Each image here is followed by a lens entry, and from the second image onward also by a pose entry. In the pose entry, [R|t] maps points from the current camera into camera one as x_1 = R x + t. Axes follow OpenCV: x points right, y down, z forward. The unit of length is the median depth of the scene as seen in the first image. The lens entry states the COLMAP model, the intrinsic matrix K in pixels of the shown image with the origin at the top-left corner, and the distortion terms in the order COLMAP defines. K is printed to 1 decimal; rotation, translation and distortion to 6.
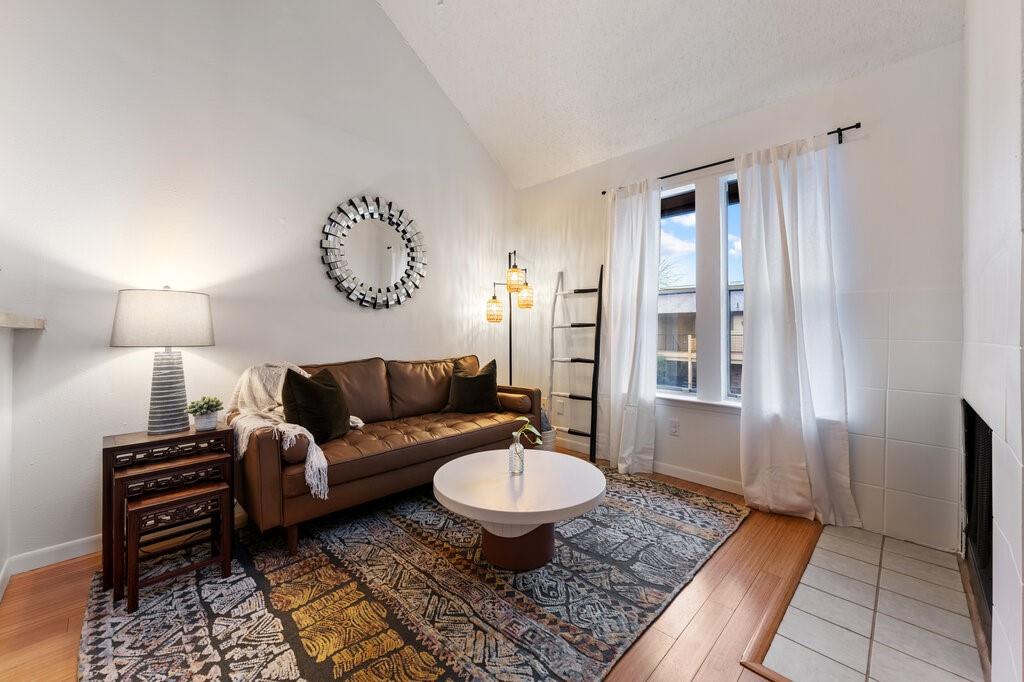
lens RADIAL K [[398.9, 0, 509.9], [0, 398.9, 326.8], [0, 0, 1]] dist [0.005956, -0.002337]
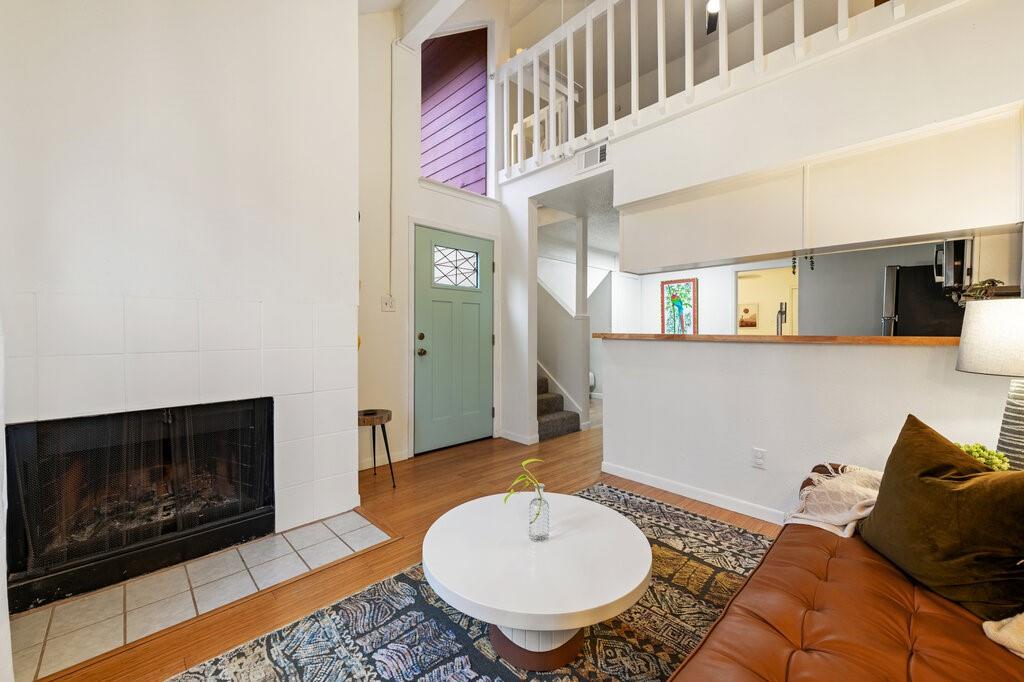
lens RADIAL K [[398.9, 0, 510.1], [0, 398.9, 334.5], [0, 0, 1]] dist [0.005956, -0.002337]
pose [[-0.999547, -0.005074, 0.029668, 0.036361], [-0.005242, 0.999971, -0.005562, -0.009445], [-0.029639, -0.005715, -0.999544, 1.265858]]
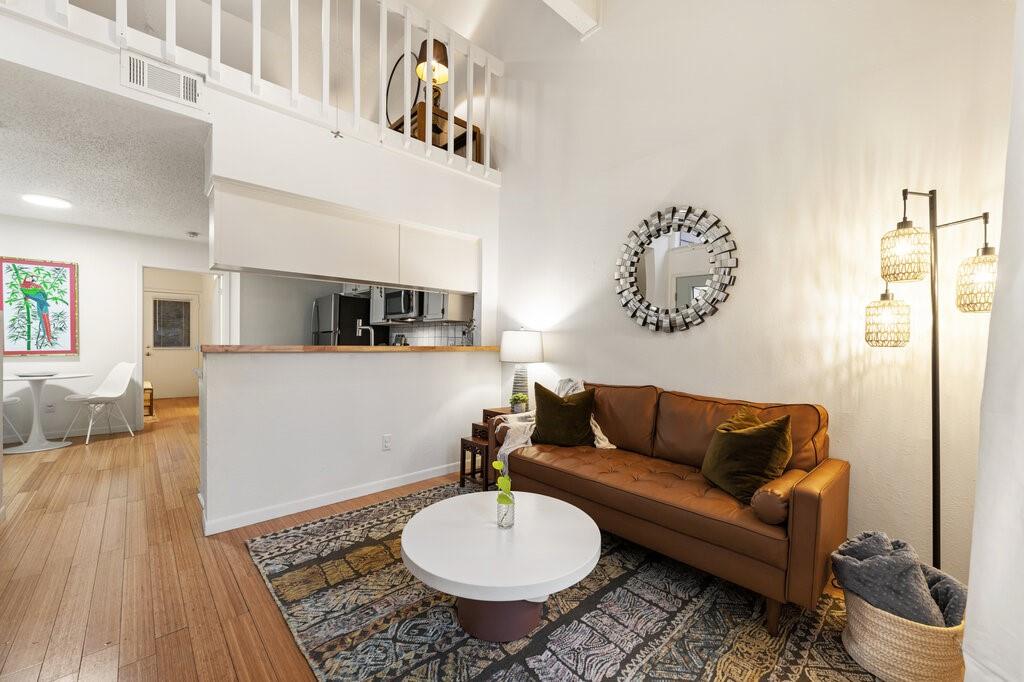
lens RADIAL K [[398.9, 0, 515.2], [0, 398.9, 343.9], [0, 0, 1]] dist [0.005956, -0.002337]
pose [[-0.034773, -0.000345, -0.999395, 0.638538], [0.001812, 0.999998, -0.000408, -0.021918], [0.999394, -0.001825, -0.034772, 0.758845]]
